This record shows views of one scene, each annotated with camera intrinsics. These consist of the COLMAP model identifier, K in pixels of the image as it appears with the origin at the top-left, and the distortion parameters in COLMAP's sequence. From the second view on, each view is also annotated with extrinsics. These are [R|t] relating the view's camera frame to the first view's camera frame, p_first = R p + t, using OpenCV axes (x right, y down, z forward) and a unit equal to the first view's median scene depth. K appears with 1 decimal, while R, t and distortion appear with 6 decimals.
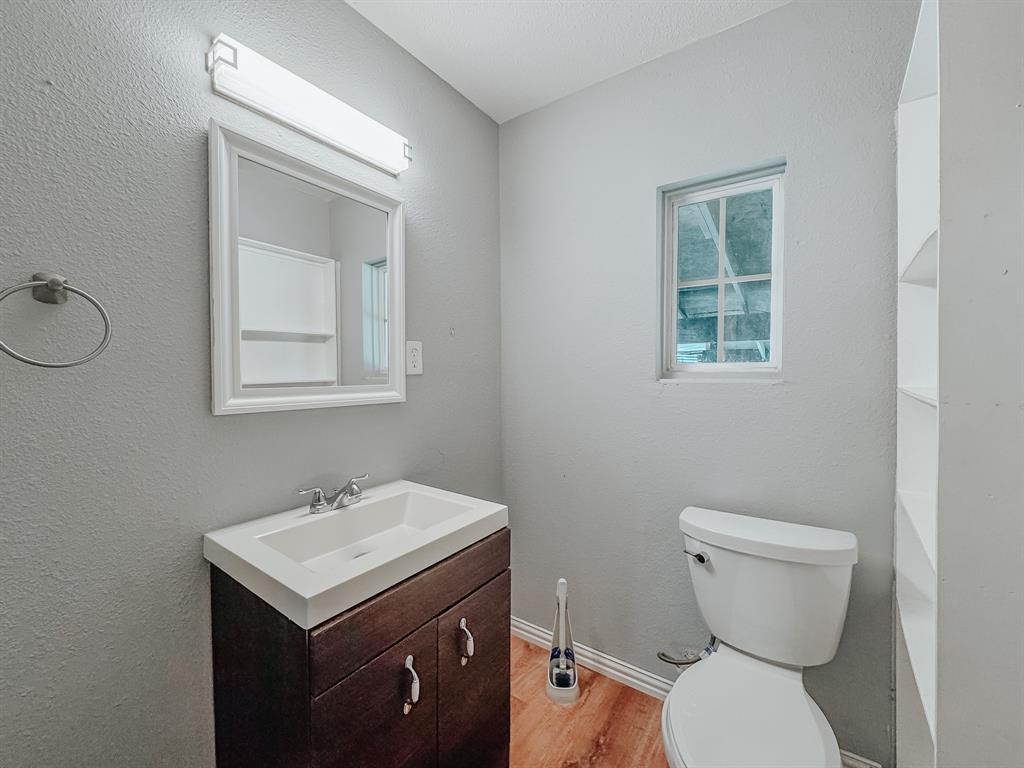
lens RADIAL K [[422.5, 0, 510.1], [0, 422.5, 379.5], [0, 0, 1]] dist [-0.005169, 0.000118]
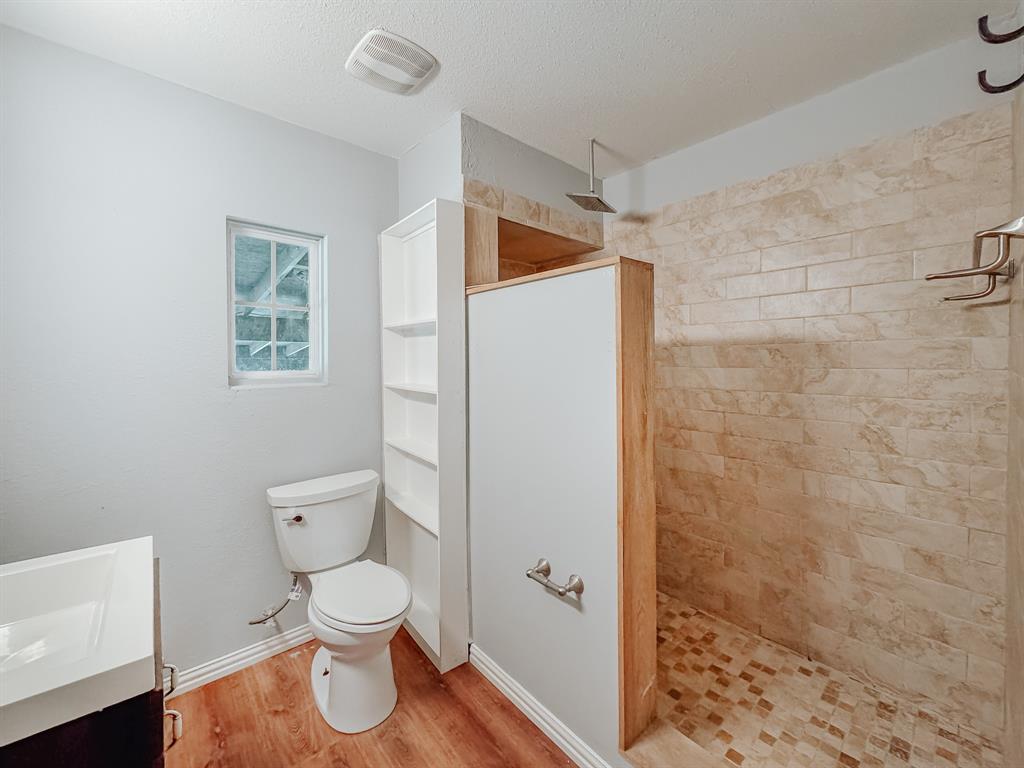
lens RADIAL K [[422.5, 0, 511.8], [0, 422.5, 375.9], [0, 0, 1]] dist [-0.005169, 0.000118]
pose [[0.226517, -0.029934, 0.973547, -0.627790], [0.023505, 0.999405, 0.025260, -0.044637], [-0.973724, 0.017161, 0.227086, 0.022965]]
